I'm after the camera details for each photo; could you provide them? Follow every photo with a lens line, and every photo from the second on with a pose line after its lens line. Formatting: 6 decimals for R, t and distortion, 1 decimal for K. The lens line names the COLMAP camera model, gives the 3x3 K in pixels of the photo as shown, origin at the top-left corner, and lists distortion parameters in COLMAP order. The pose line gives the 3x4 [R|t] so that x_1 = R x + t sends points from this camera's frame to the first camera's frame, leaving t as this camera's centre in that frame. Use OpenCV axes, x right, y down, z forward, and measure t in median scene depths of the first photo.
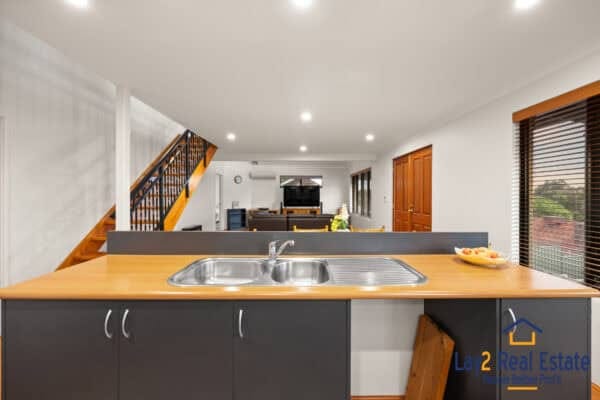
lens RADIAL K [[243.3, 0, 300.0], [0, 243.3, 200.0], [0, 0, 1]] dist [0.003028, 0.000453]
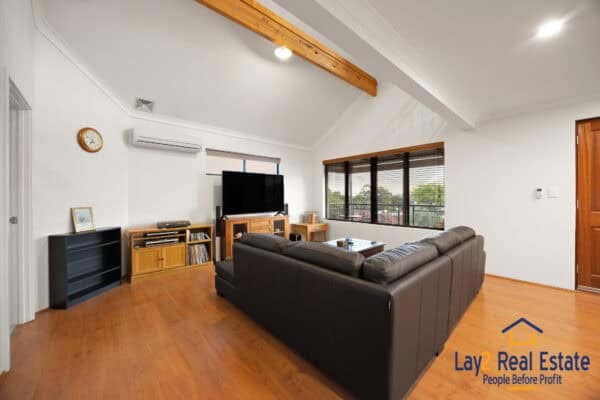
lens RADIAL K [[228.9, 0, 301.2], [0, 228.9, 196.3], [0, 0, 1]] dist [0.000010, 0.000007]
pose [[0.754326, -0.002988, 0.656493, -0.237640], [0.019433, 0.999653, -0.017779, 0.001239], [-0.656212, 0.026169, 0.754122, 0.574571]]
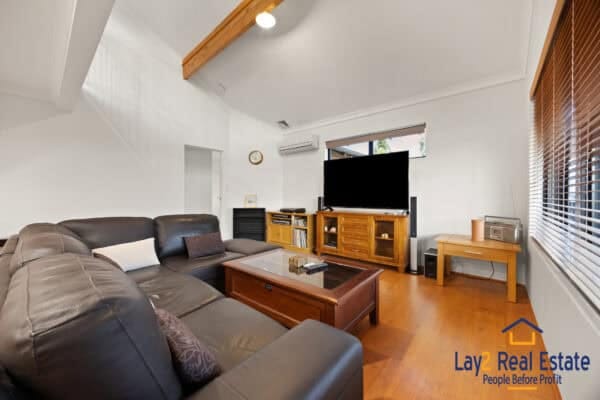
lens RADIAL K [[228.9, 0, 301.2], [0, 228.9, 196.3], [0, 0, 1]] dist [0.000010, 0.000007]
pose [[0.747763, -0.000422, -0.663966, 0.183566], [-0.014366, 0.999755, -0.016814, 0.015310], [0.663810, 0.022111, 0.747574, 0.653128]]
